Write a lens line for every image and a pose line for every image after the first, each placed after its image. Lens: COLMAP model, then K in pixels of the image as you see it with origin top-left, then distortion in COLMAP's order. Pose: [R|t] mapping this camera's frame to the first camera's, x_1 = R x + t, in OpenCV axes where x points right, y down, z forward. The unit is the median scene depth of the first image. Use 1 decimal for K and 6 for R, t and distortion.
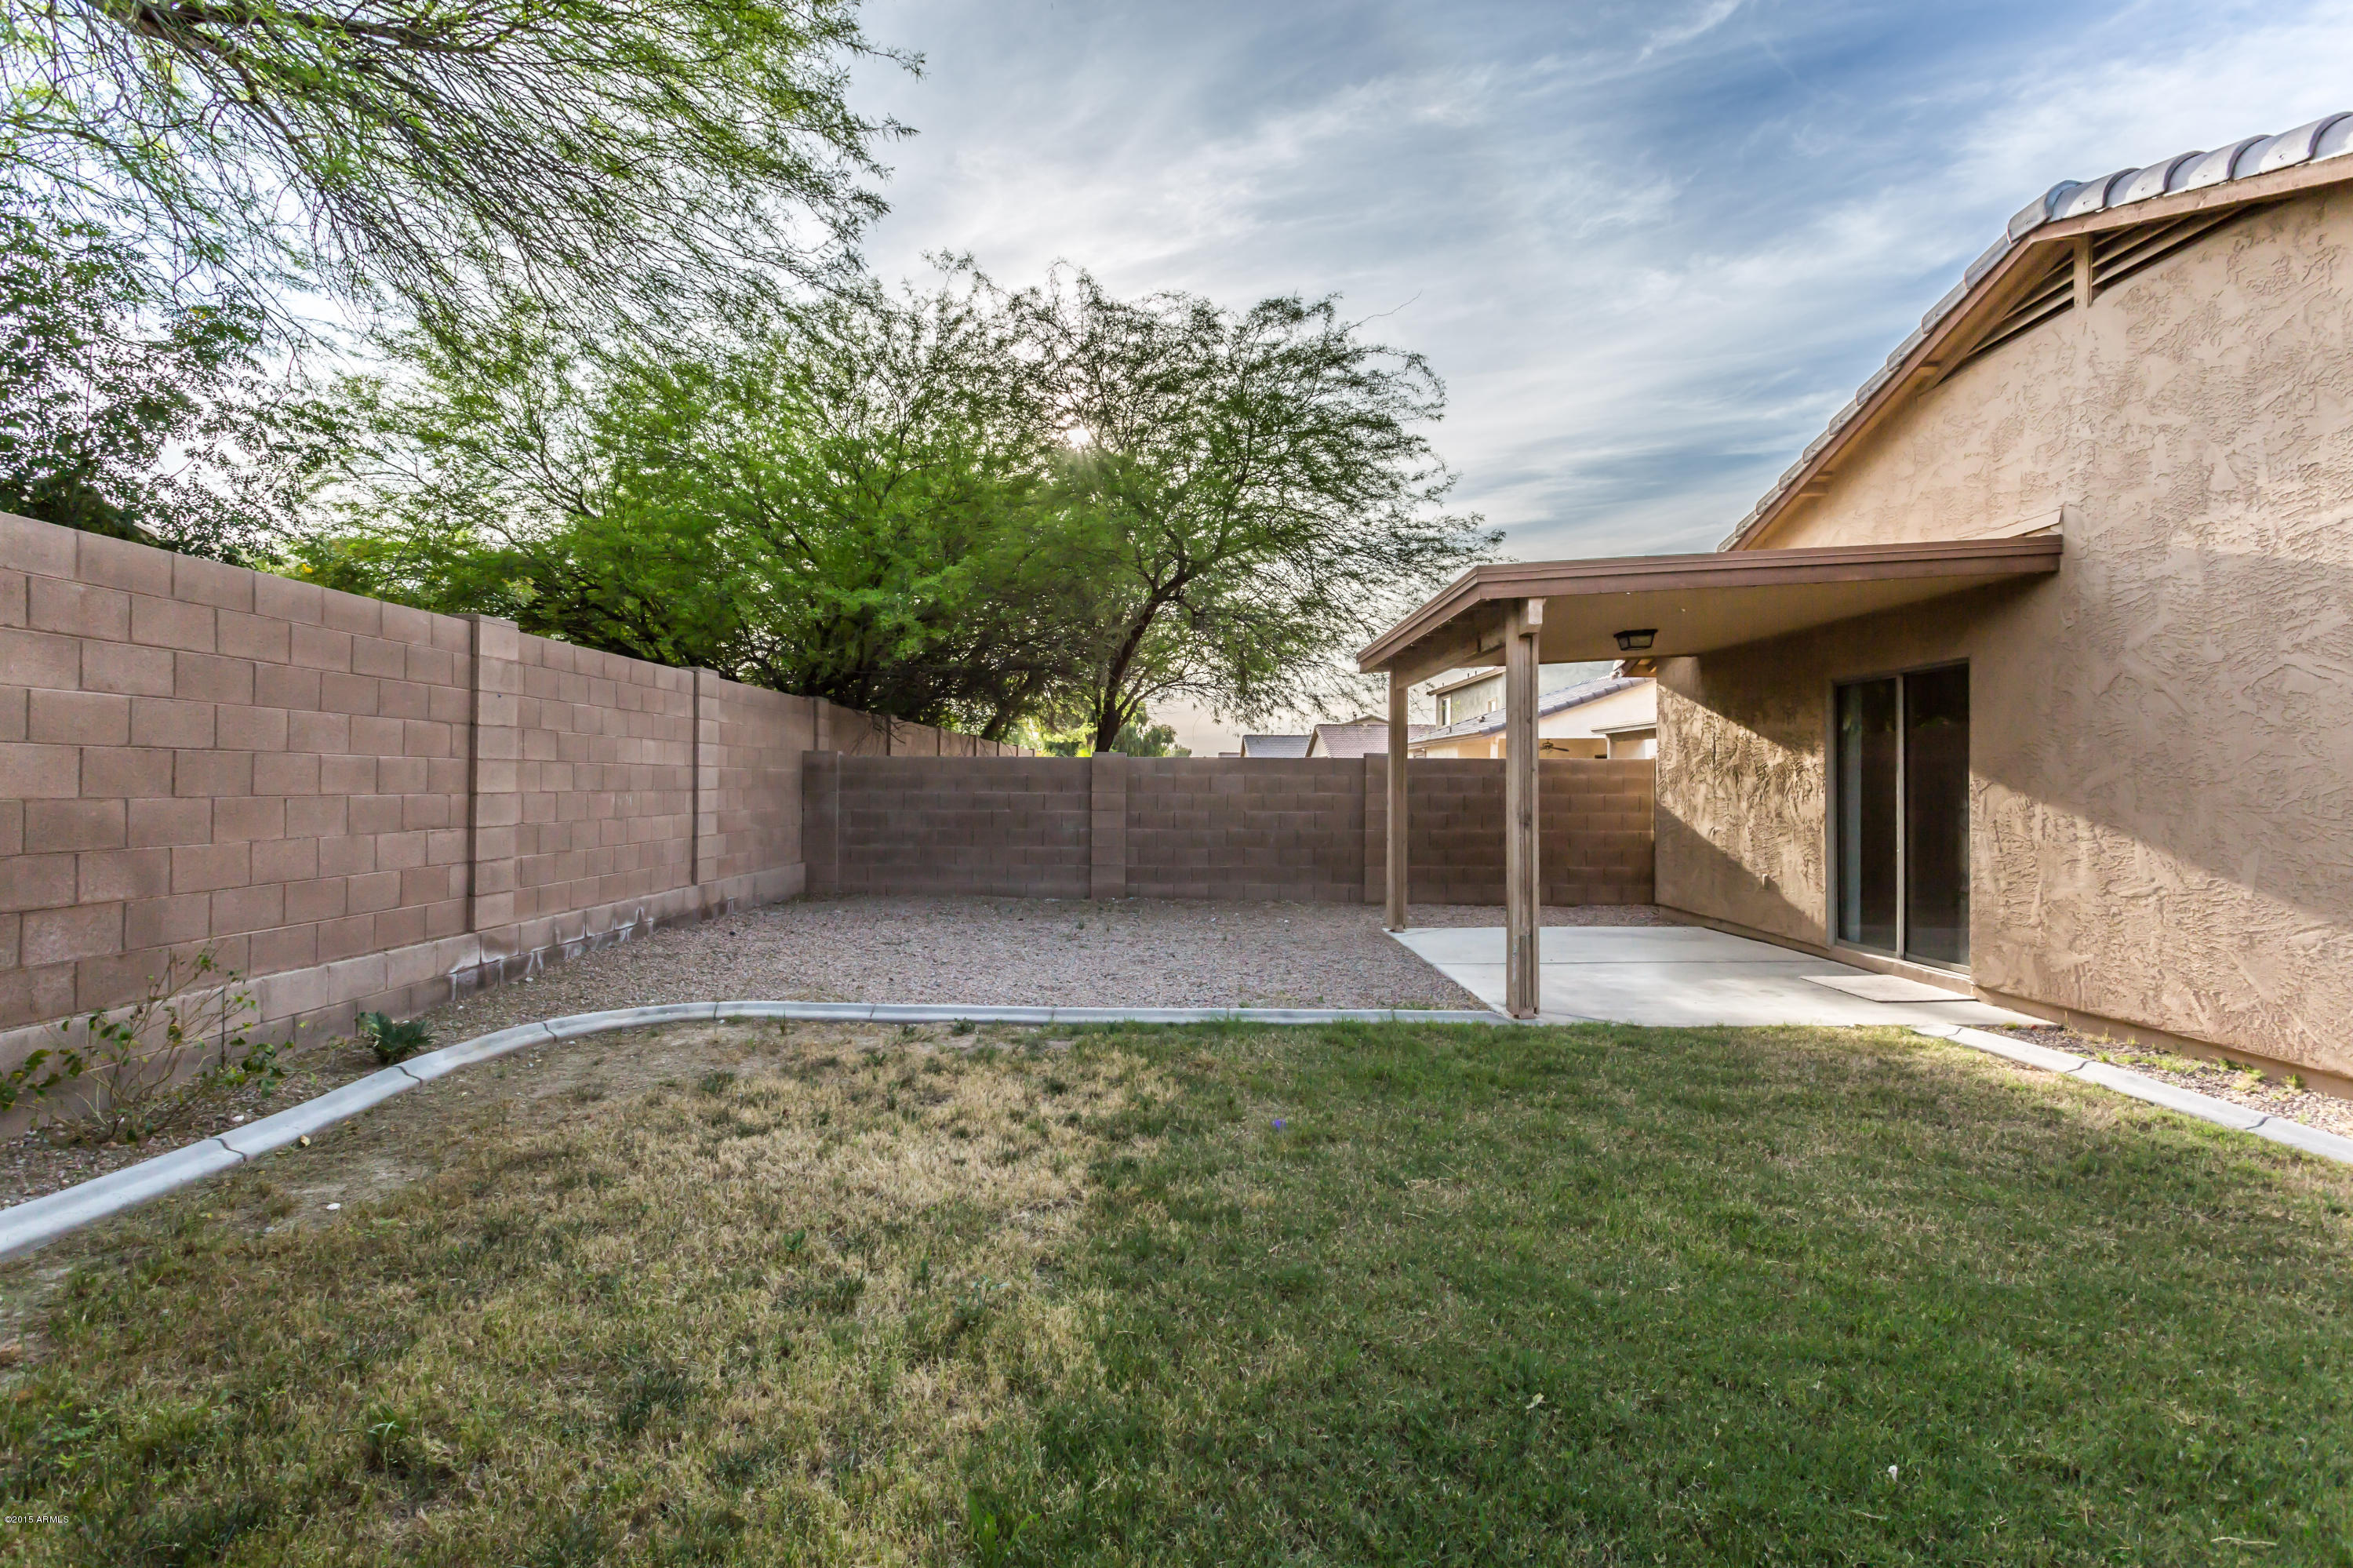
lens RADIAL K [[1111.6, 0, 1176.5], [0, 1111.6, 784.0], [0, 0, 1]] dist [-0.002338, -0.000468]
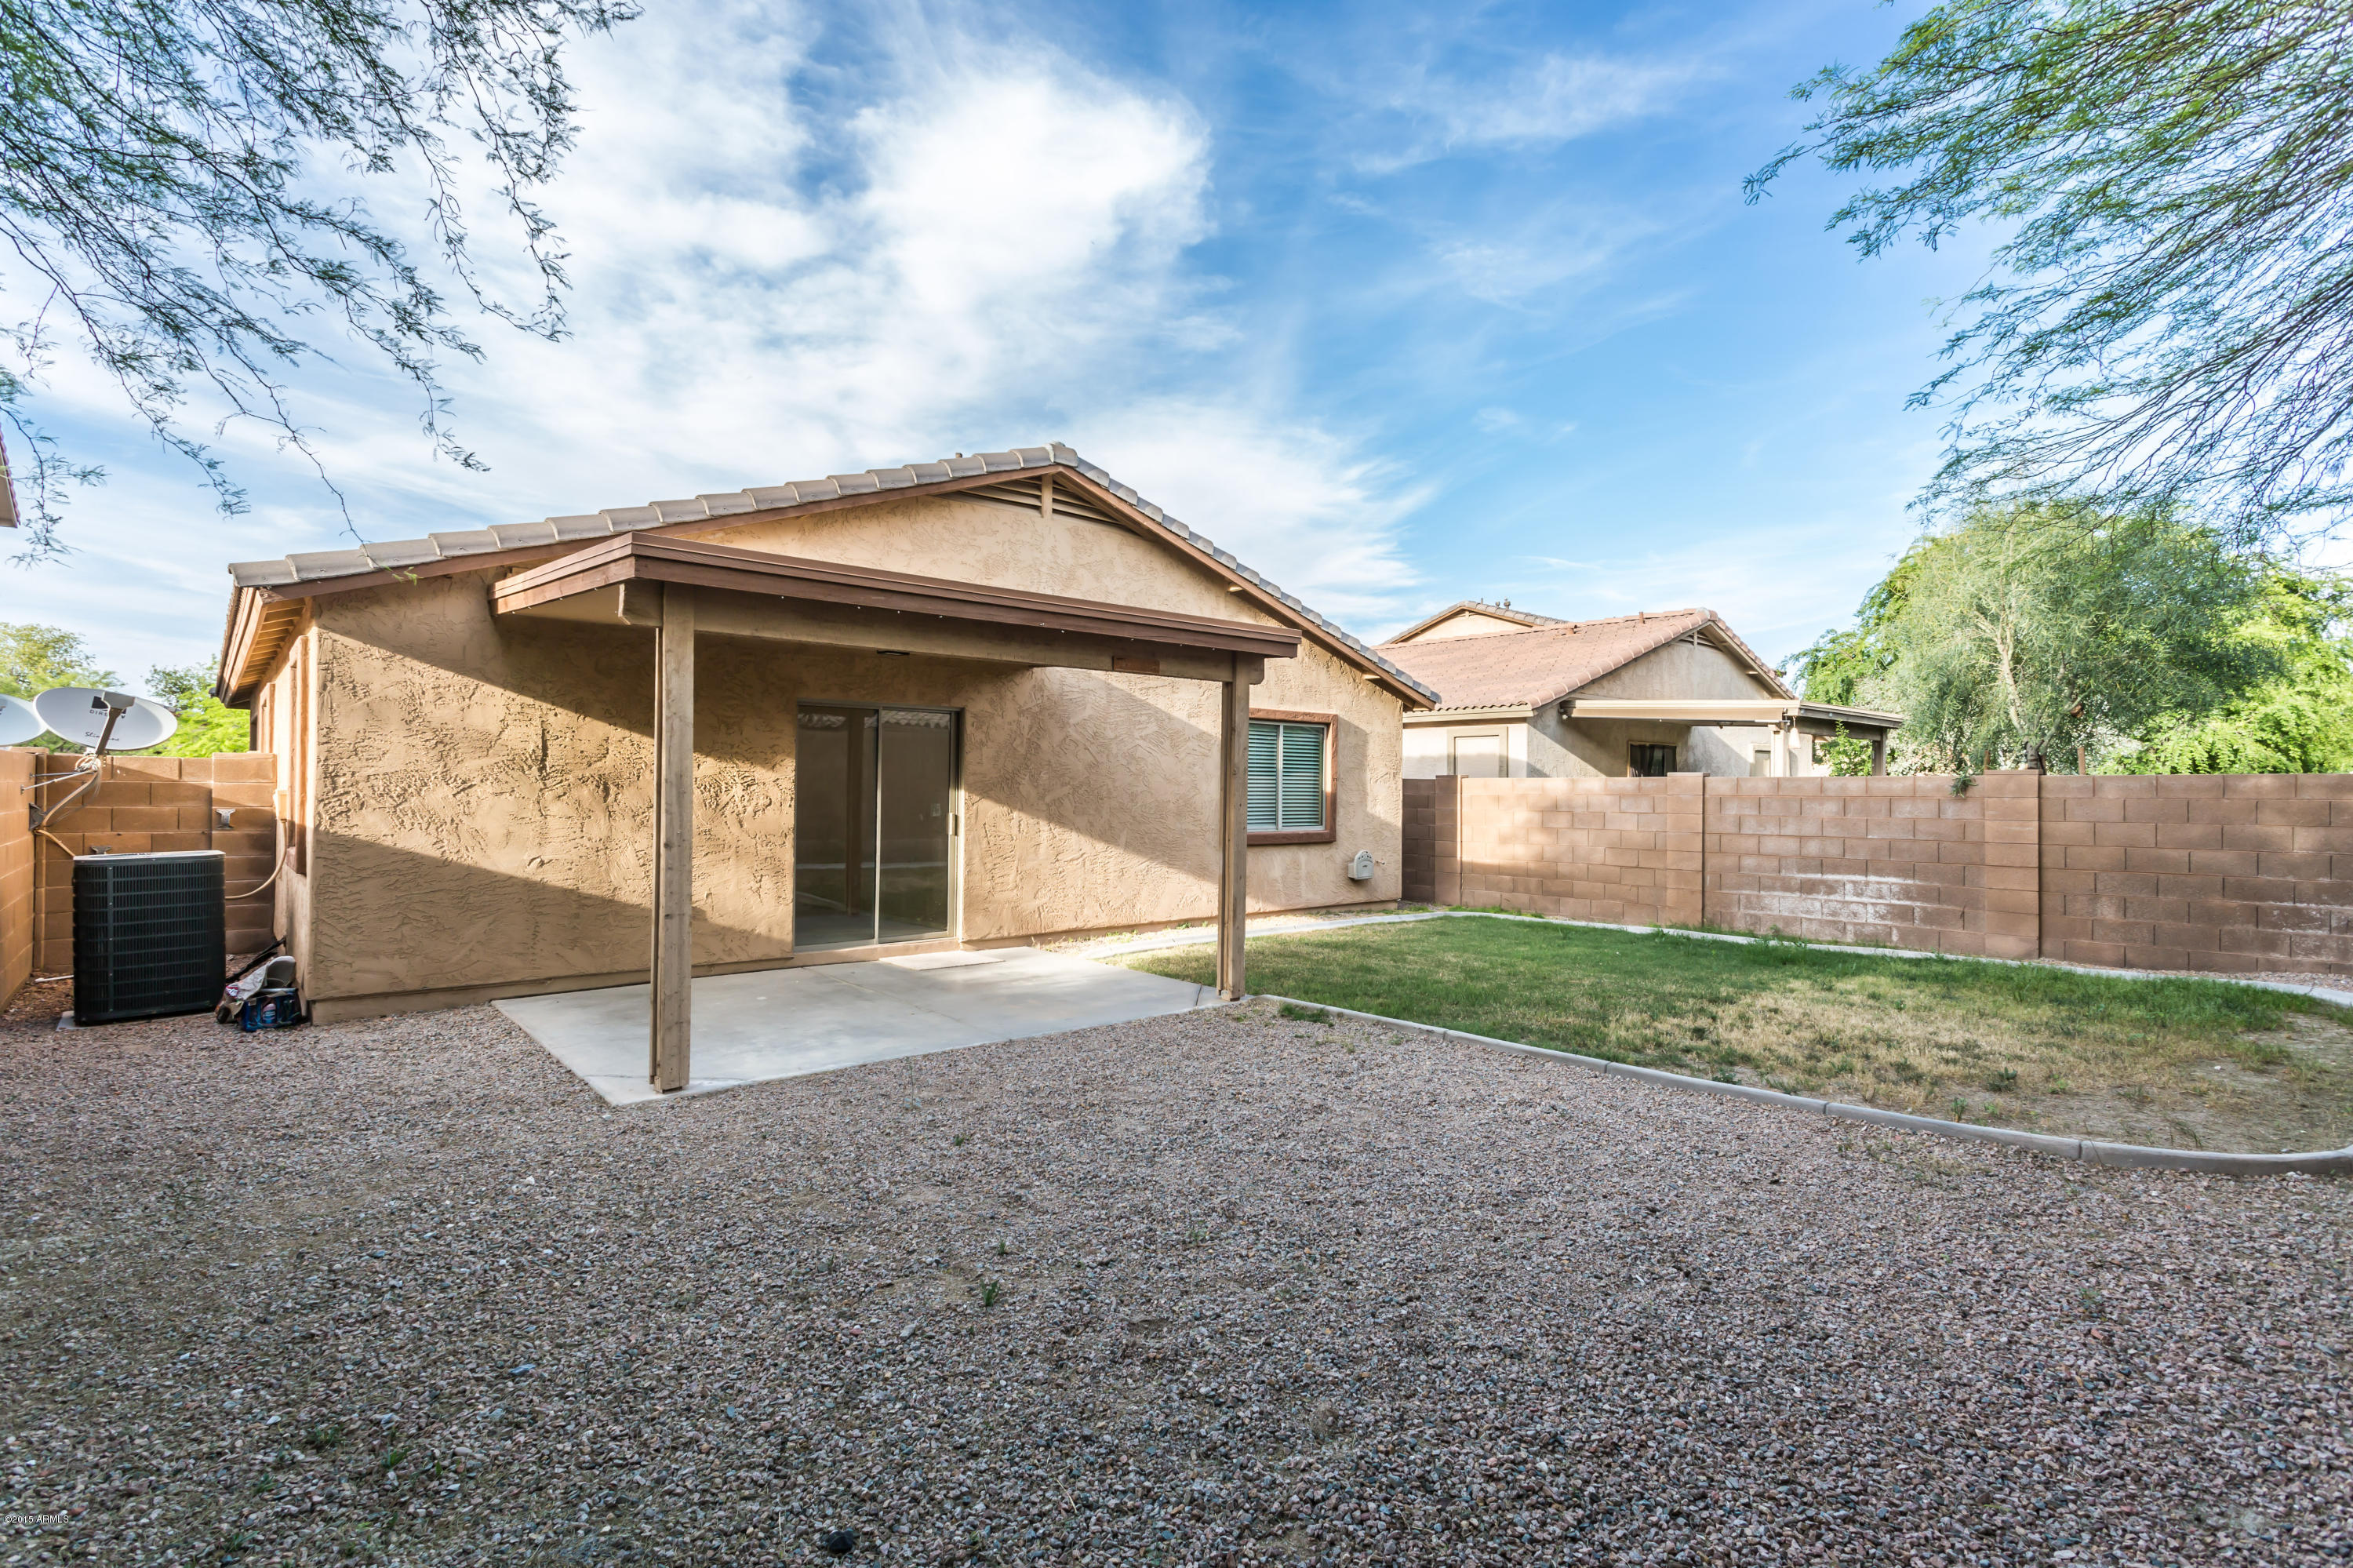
lens RADIAL K [[1111.6, 0, 1176.5], [0, 1111.6, 784.0], [0, 0, 1]] dist [-0.002338, -0.000468]
pose [[-0.658933, -0.004485, 0.752189, -0.586954], [-0.010980, 0.999933, -0.003656, -0.018363], [-0.752122, -0.010668, -0.658938, 1.961815]]
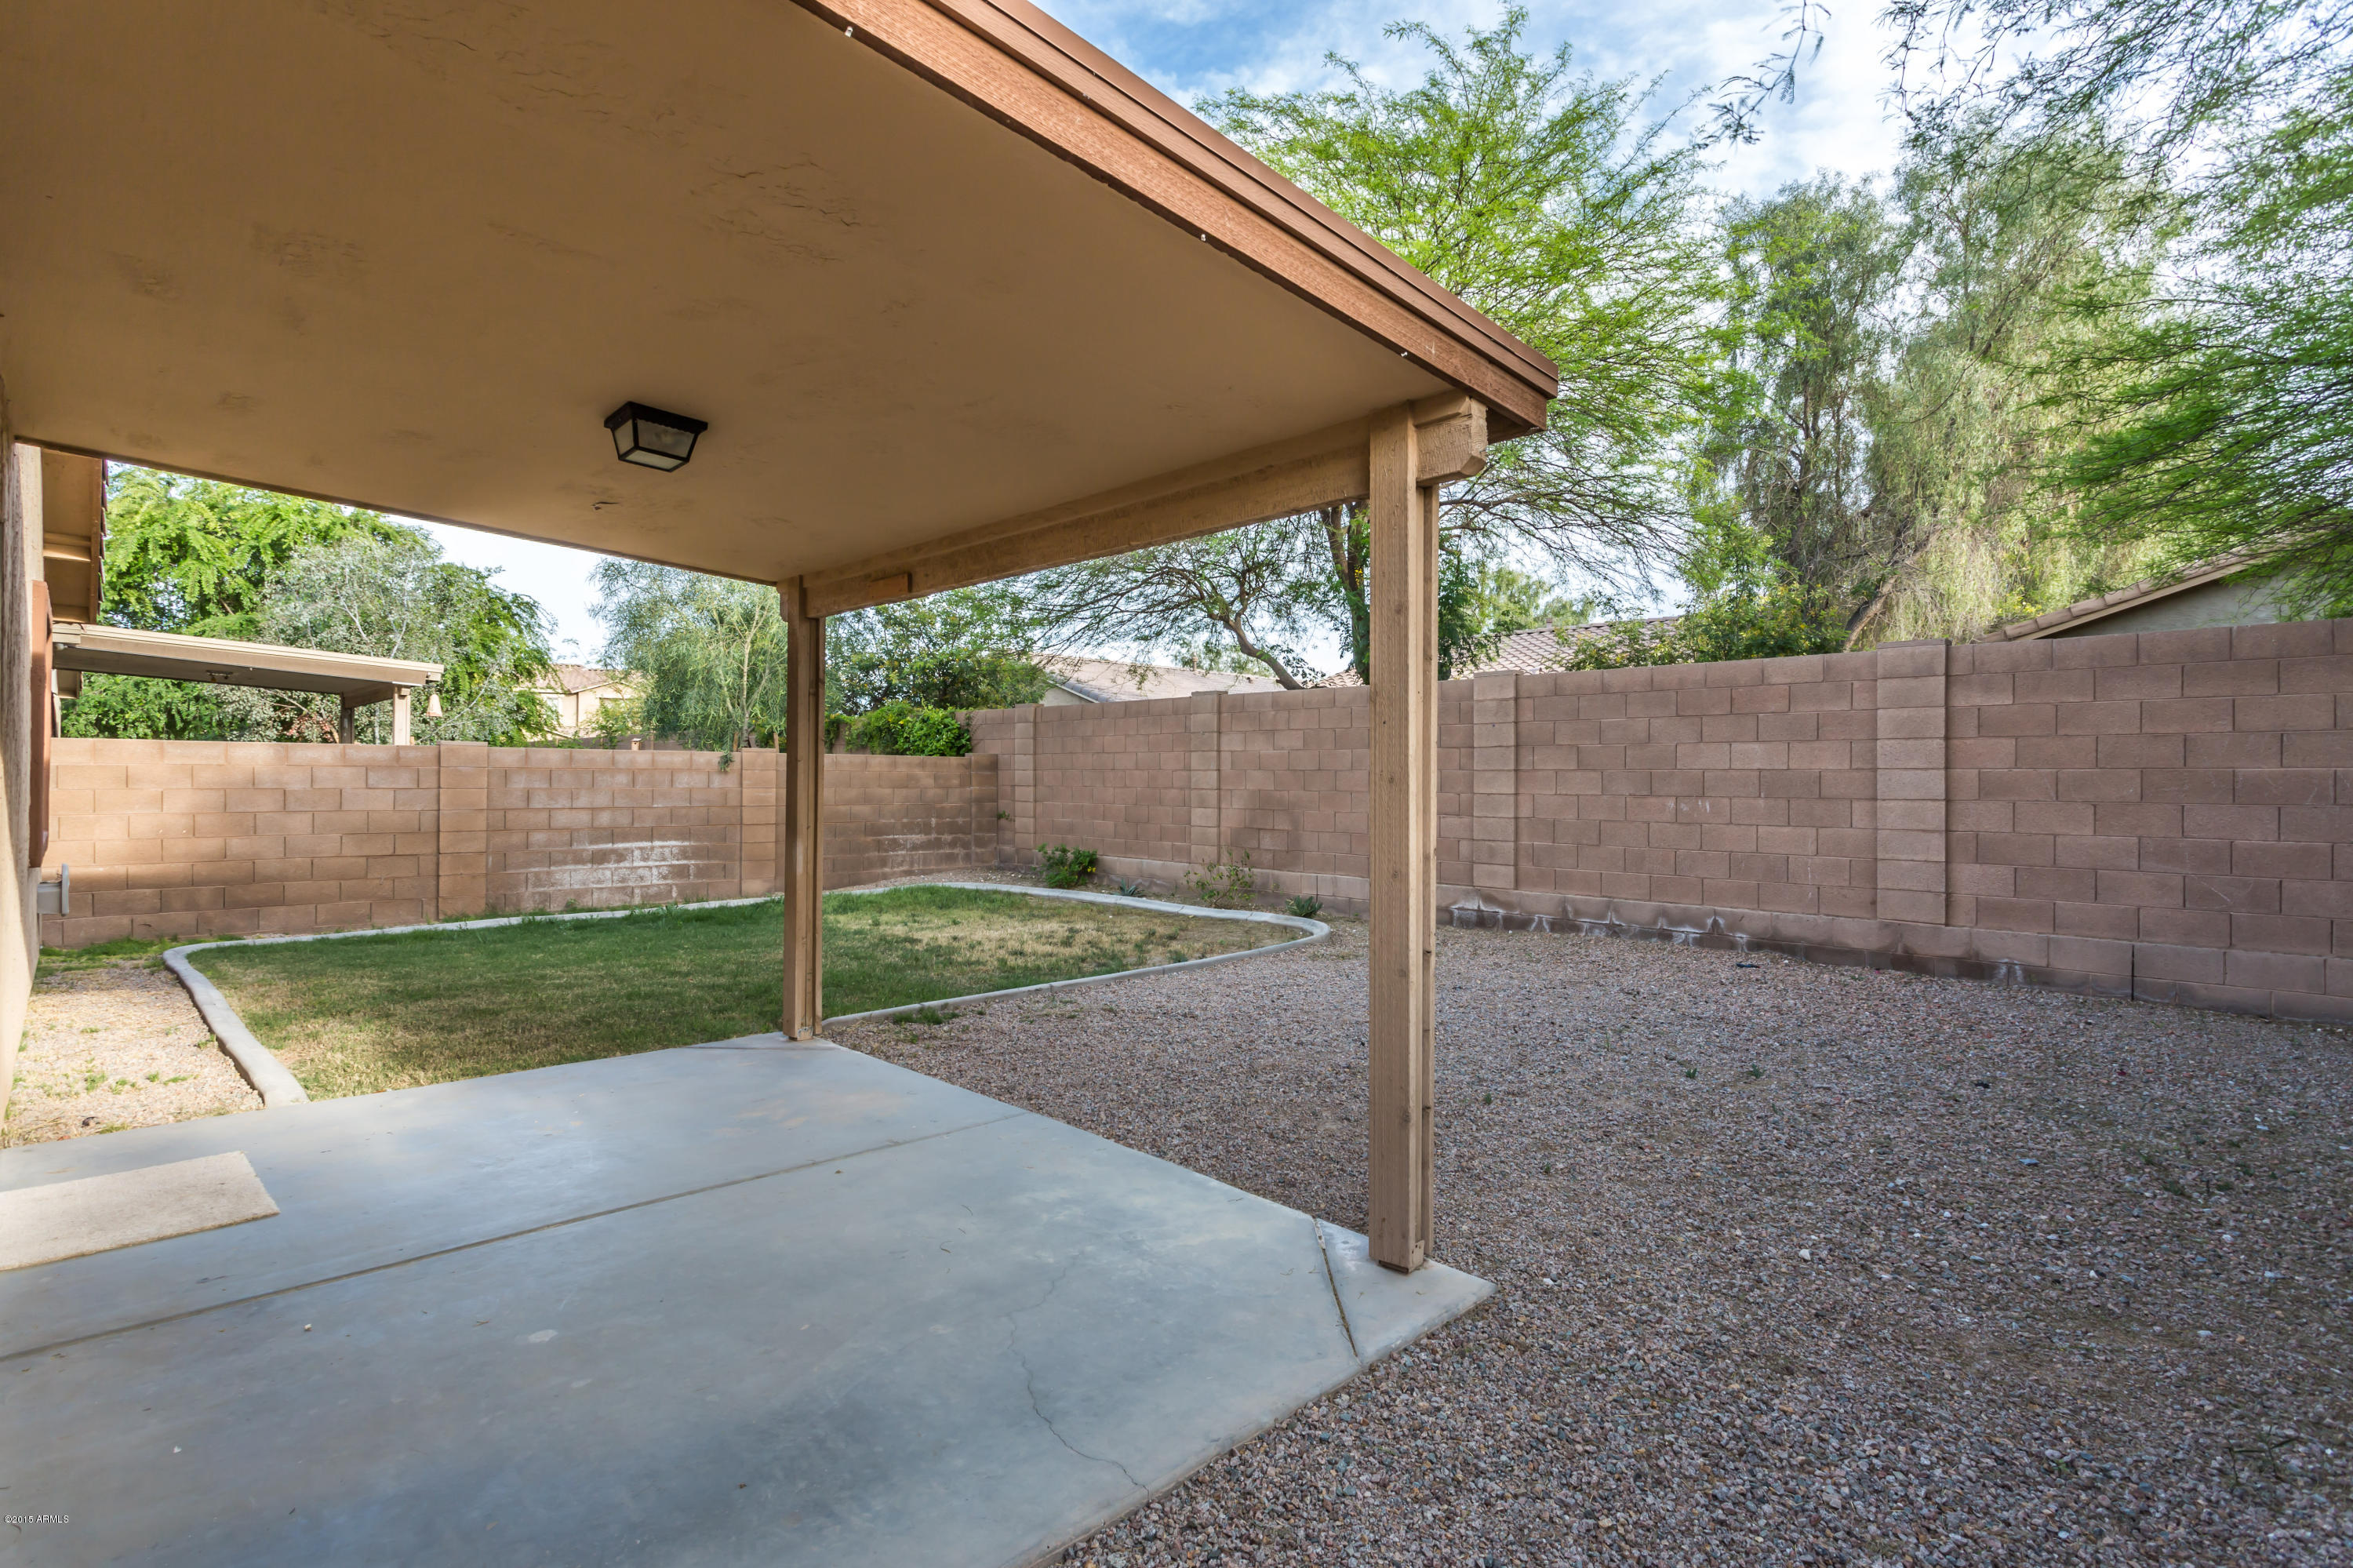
lens RADIAL K [[1111.6, 0, 1176.5], [0, 1111.6, 784.0], [0, 0, 1]] dist [-0.002338, -0.000468]
pose [[-0.708939, -0.006073, -0.705244, 0.787241], [-0.010658, 0.999941, 0.002103, -0.003880], [0.705189, 0.009007, -0.708962, 1.982139]]
